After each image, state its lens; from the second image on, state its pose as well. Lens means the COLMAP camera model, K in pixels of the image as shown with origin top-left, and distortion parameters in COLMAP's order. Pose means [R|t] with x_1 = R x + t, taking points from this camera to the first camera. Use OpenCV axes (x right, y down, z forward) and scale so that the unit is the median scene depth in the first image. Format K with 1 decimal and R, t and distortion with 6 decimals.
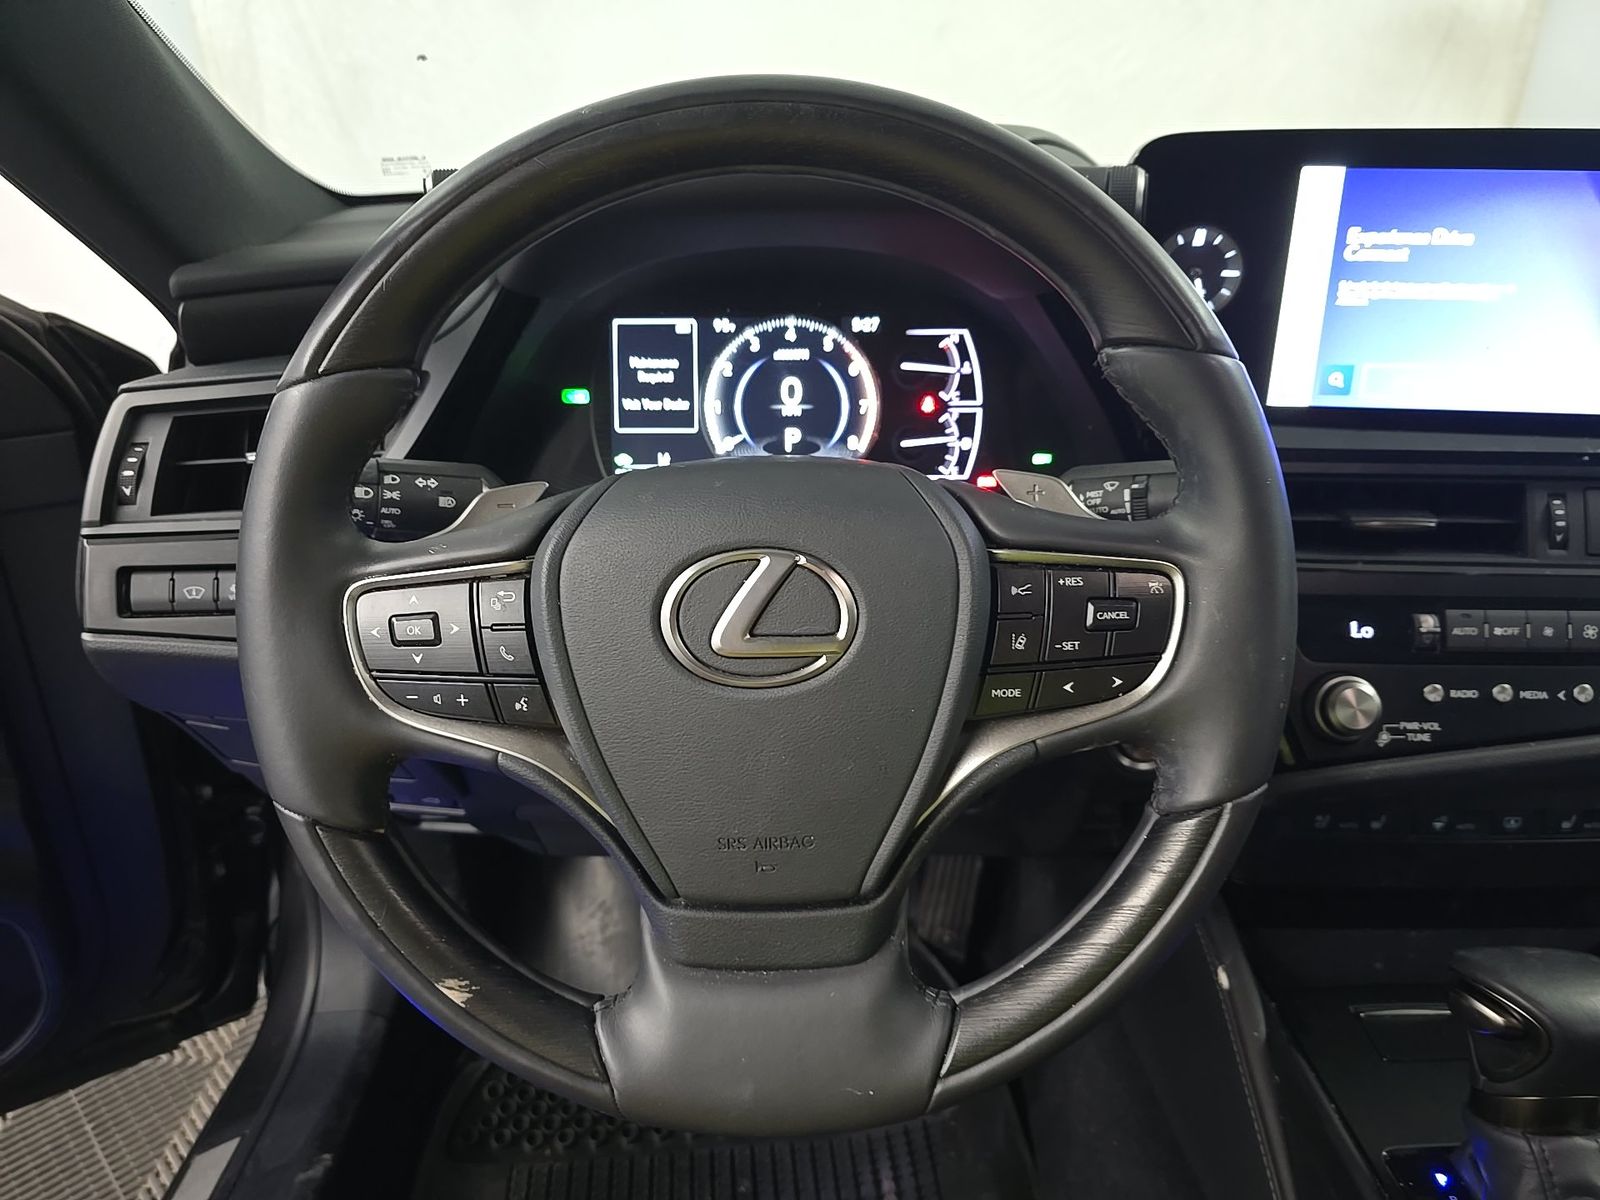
lens RADIAL K [[1067.0, 0, 787.5], [0, 1067.0, 608.0], [0, 0, 1]] dist [-0.009874, -0.018126]
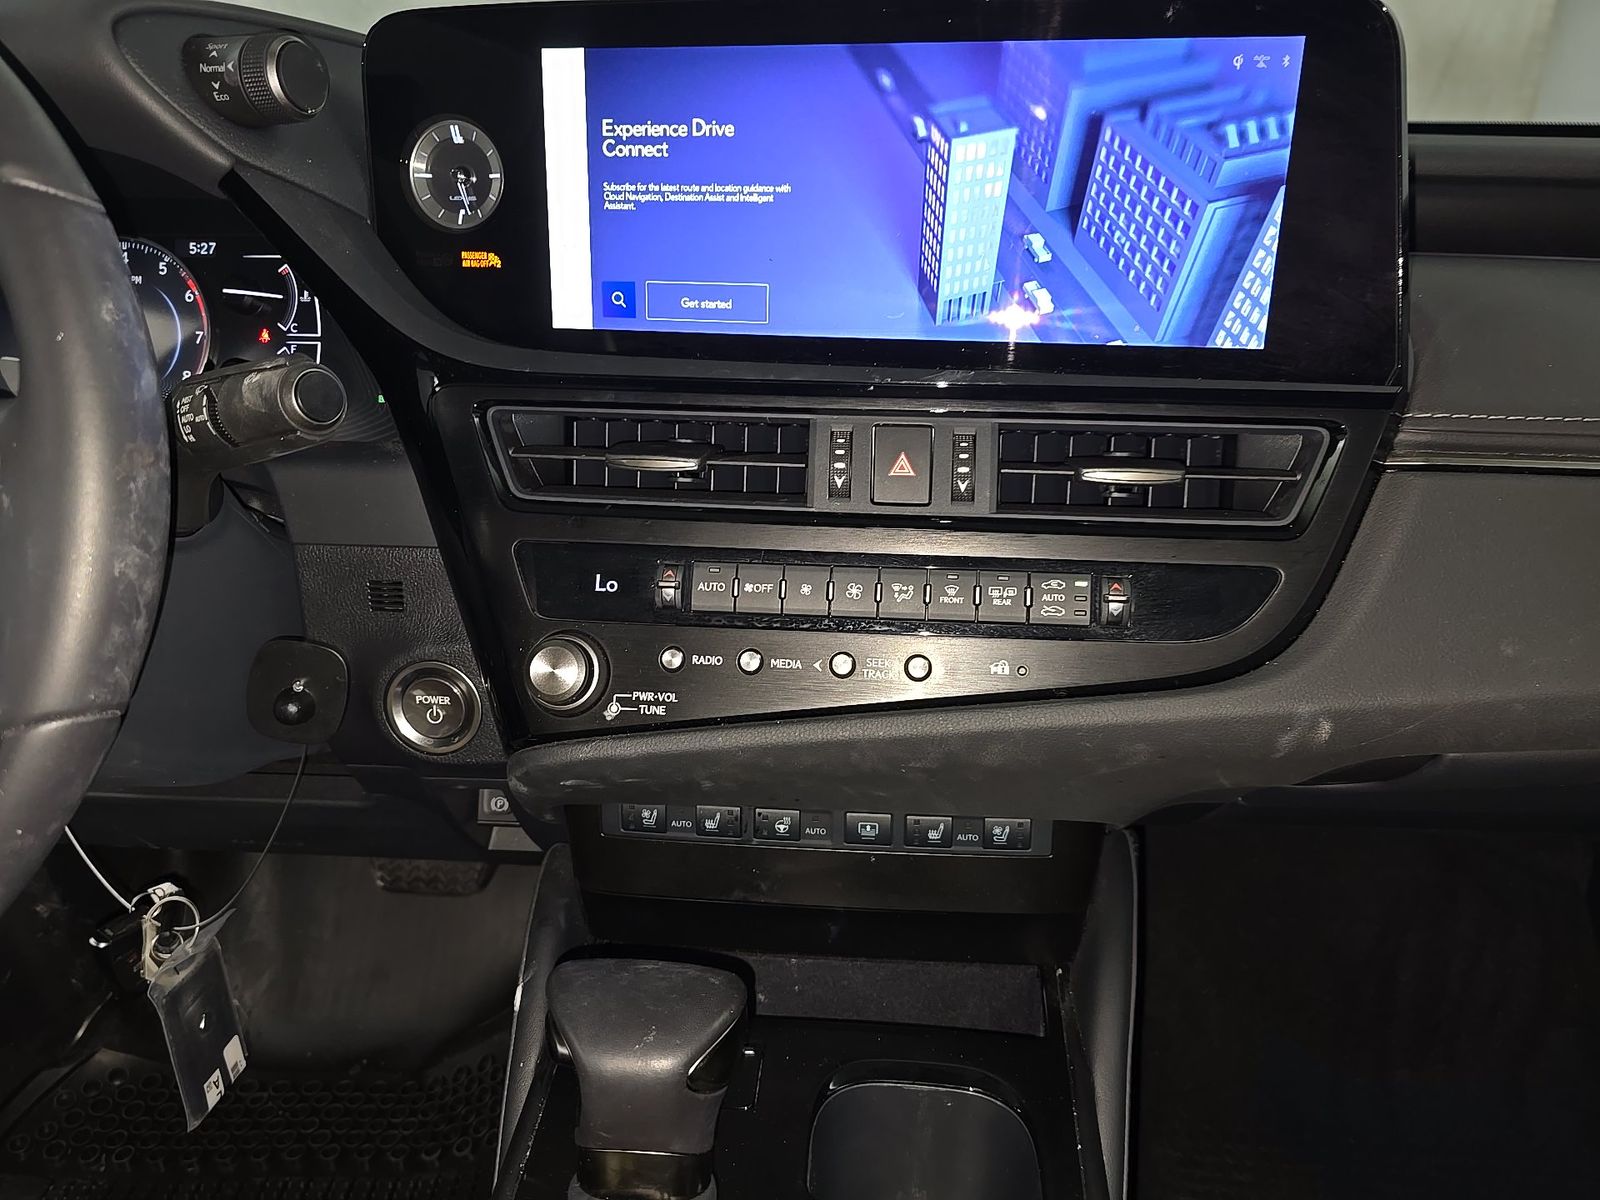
lens RADIAL K [[1067.0, 0, 796.8], [0, 1067.0, 609.5], [0, 0, 1]] dist [-0.009874, -0.018126]
pose [[0.998637, 0.033125, -0.040326, 0.625742], [-0.034713, 0.998623, -0.039345, 0.060056], [0.038968, 0.040692, 0.998412, 0.129732]]
